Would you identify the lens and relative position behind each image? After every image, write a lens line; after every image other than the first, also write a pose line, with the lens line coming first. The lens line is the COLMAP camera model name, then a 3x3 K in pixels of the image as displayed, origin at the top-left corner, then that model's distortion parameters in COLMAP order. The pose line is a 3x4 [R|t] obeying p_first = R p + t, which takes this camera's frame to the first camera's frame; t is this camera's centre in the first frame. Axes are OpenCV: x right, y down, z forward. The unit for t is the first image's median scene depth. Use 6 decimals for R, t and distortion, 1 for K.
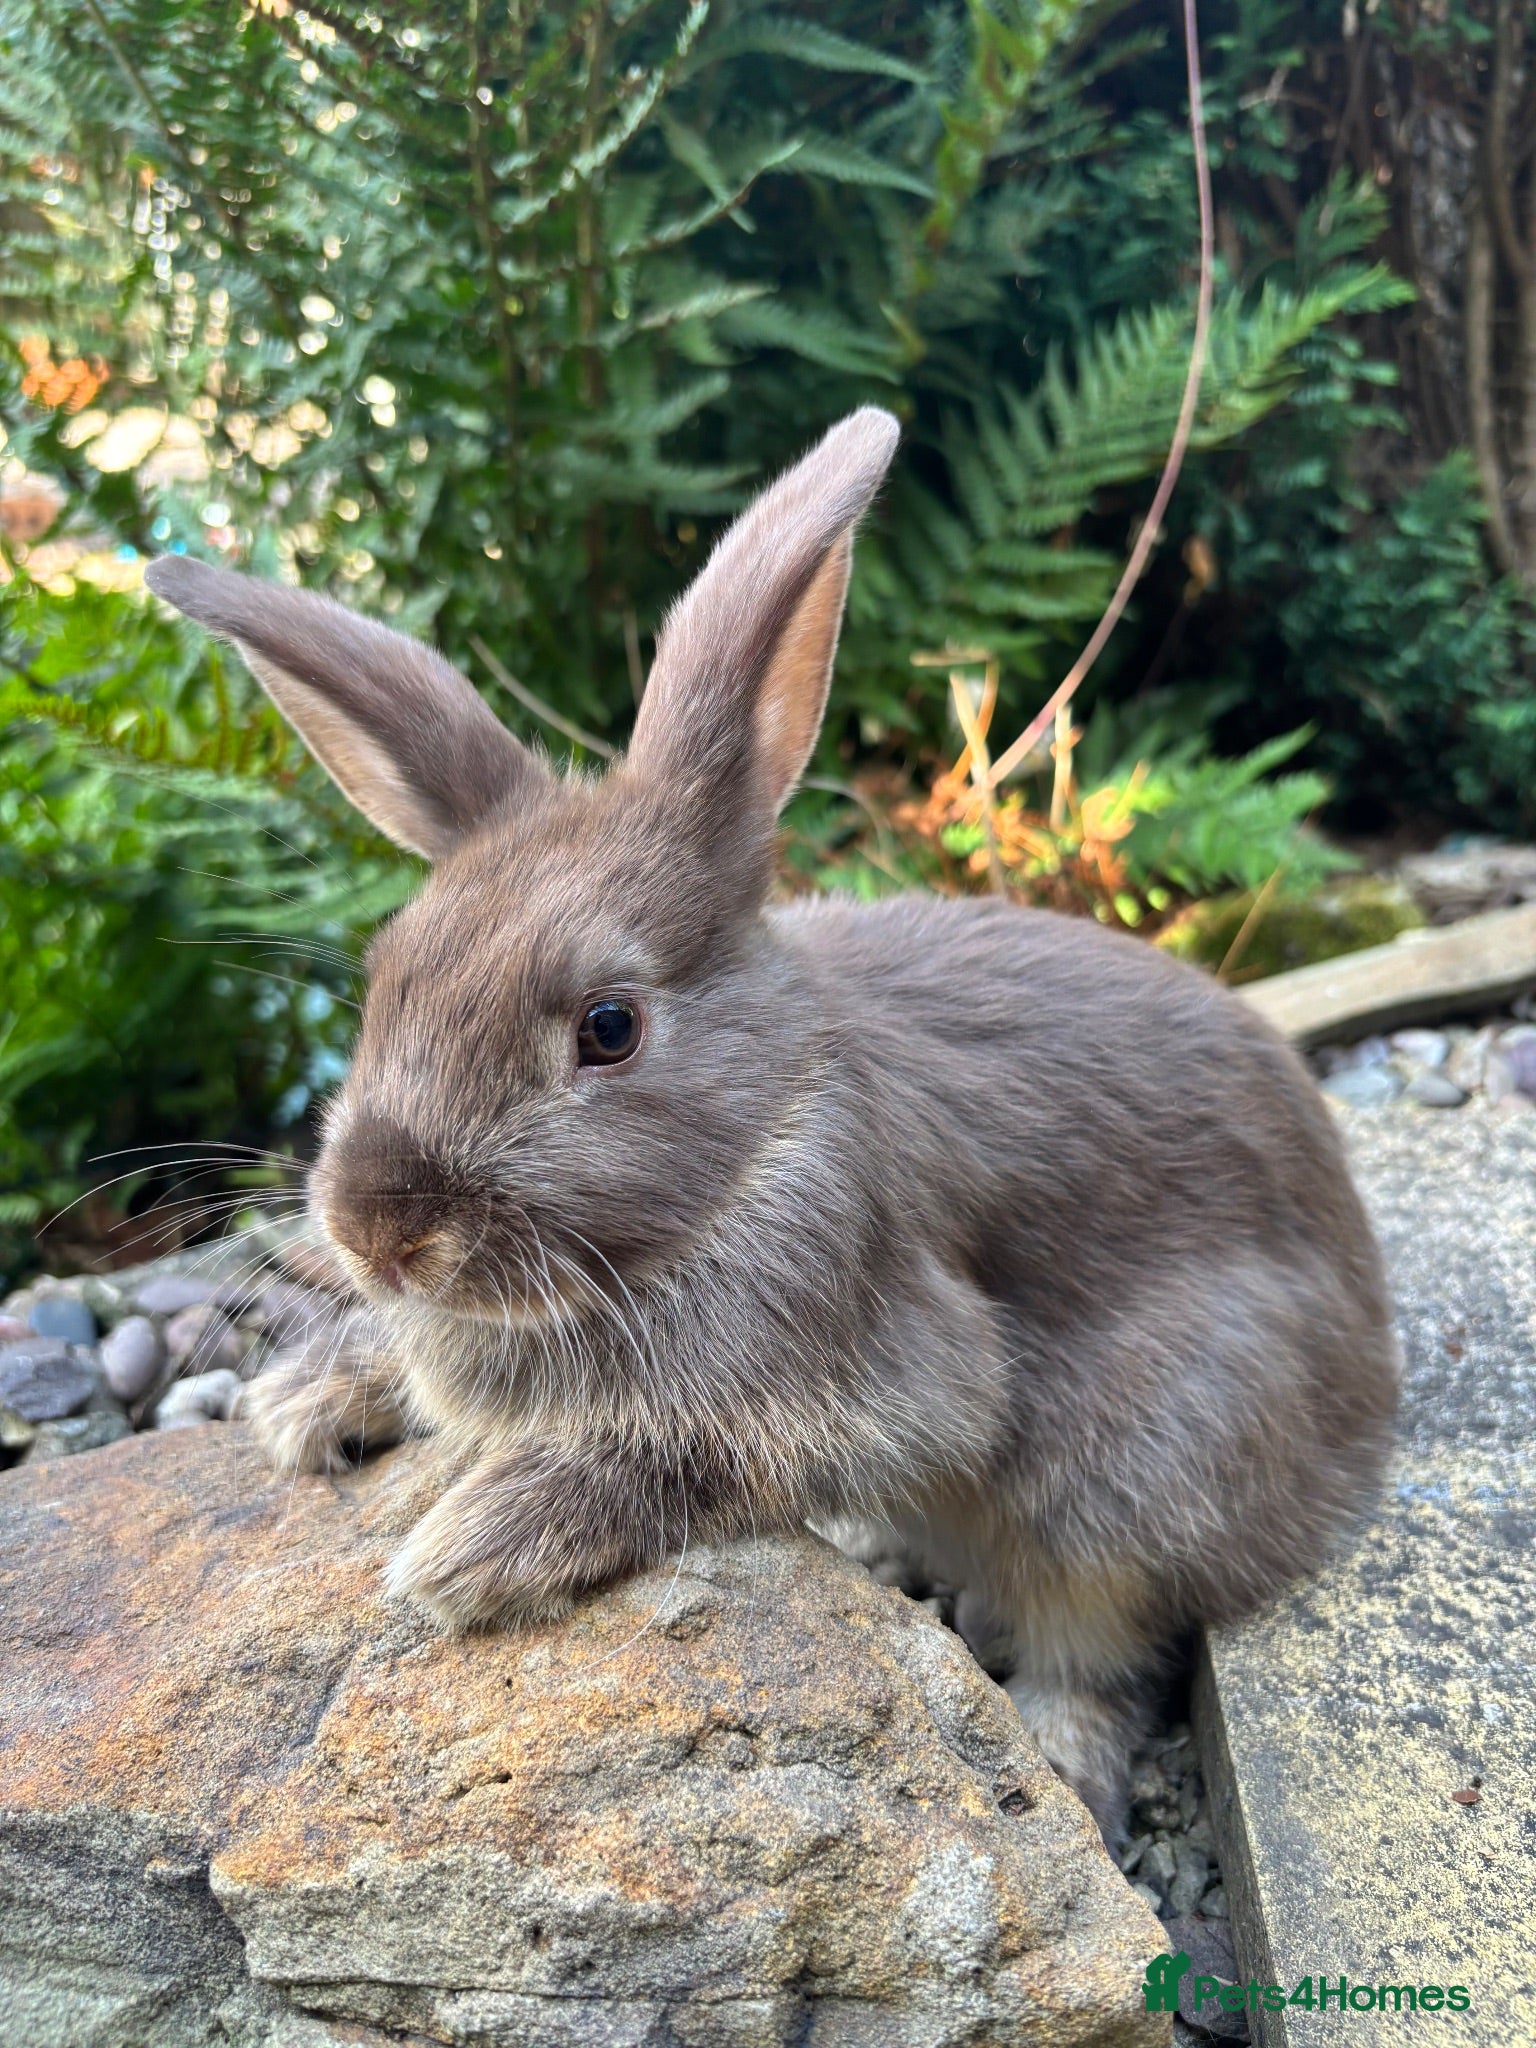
lens RADIAL K [[1541.4, 0, 768.0], [0, 1541.4, 1024.0], [0, 0, 1]] dist [0.040975, -0.067072]
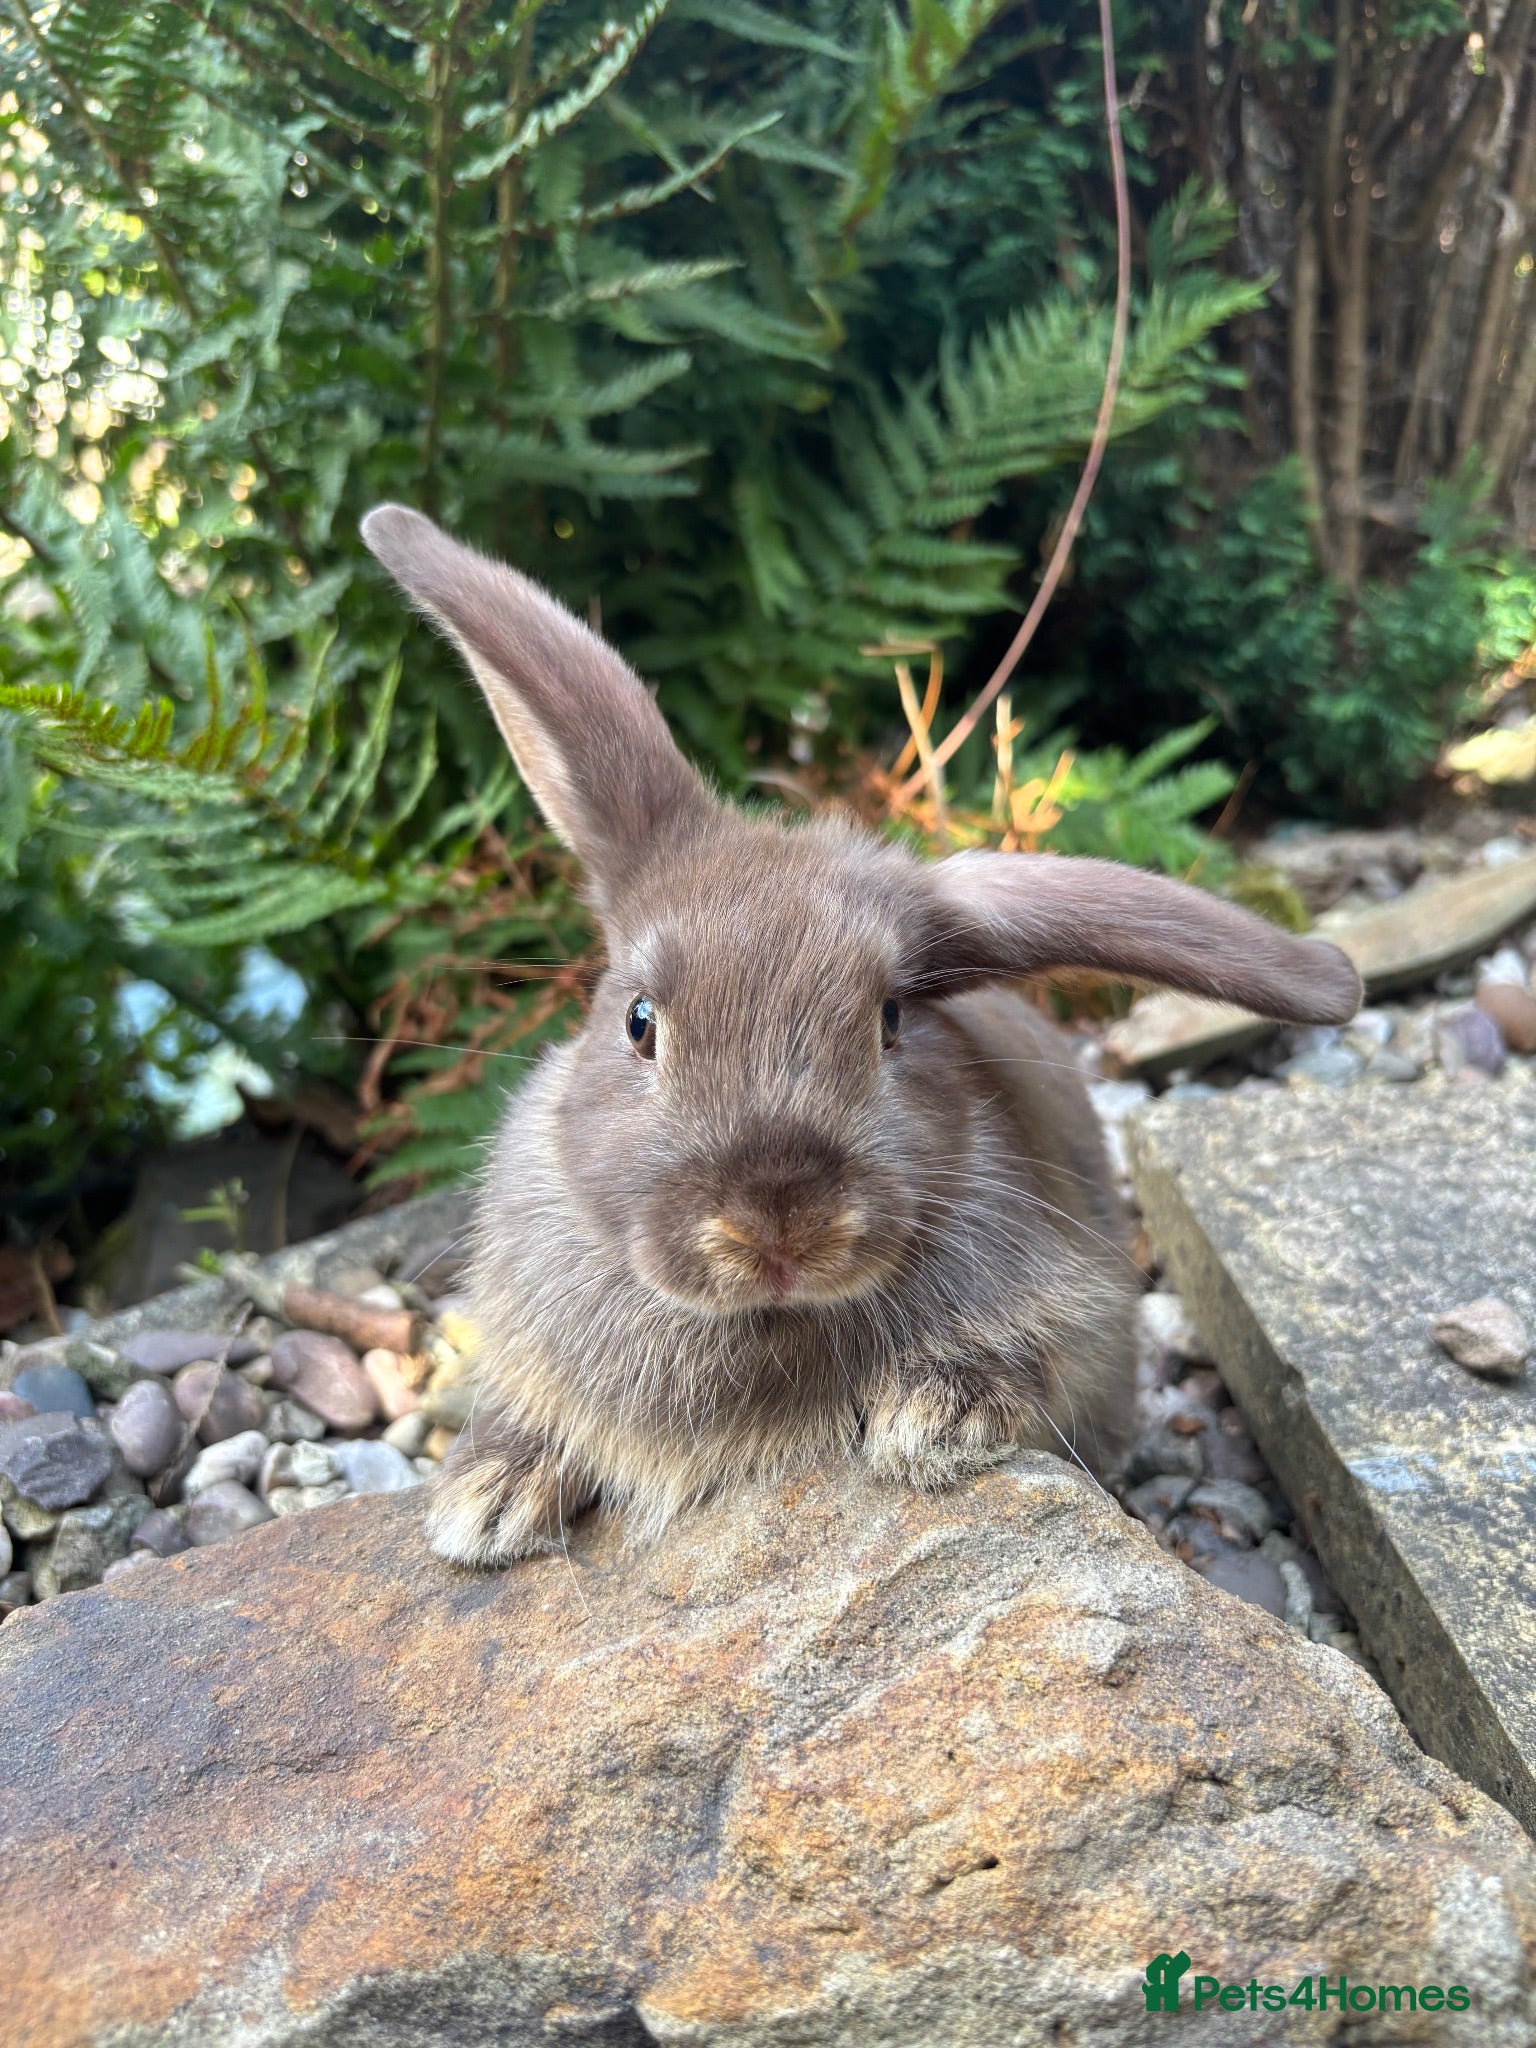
lens RADIAL K [[1538.2, 0, 674.3], [0, 1538.2, 1018.5], [0, 0, 1]] dist [0.054849, -0.083305]
pose [[0.985338, -0.037582, 0.166423, -0.454735], [0.038437, 0.999259, -0.001916, -0.010961], [-0.166227, 0.008285, 0.986053, 0.125883]]
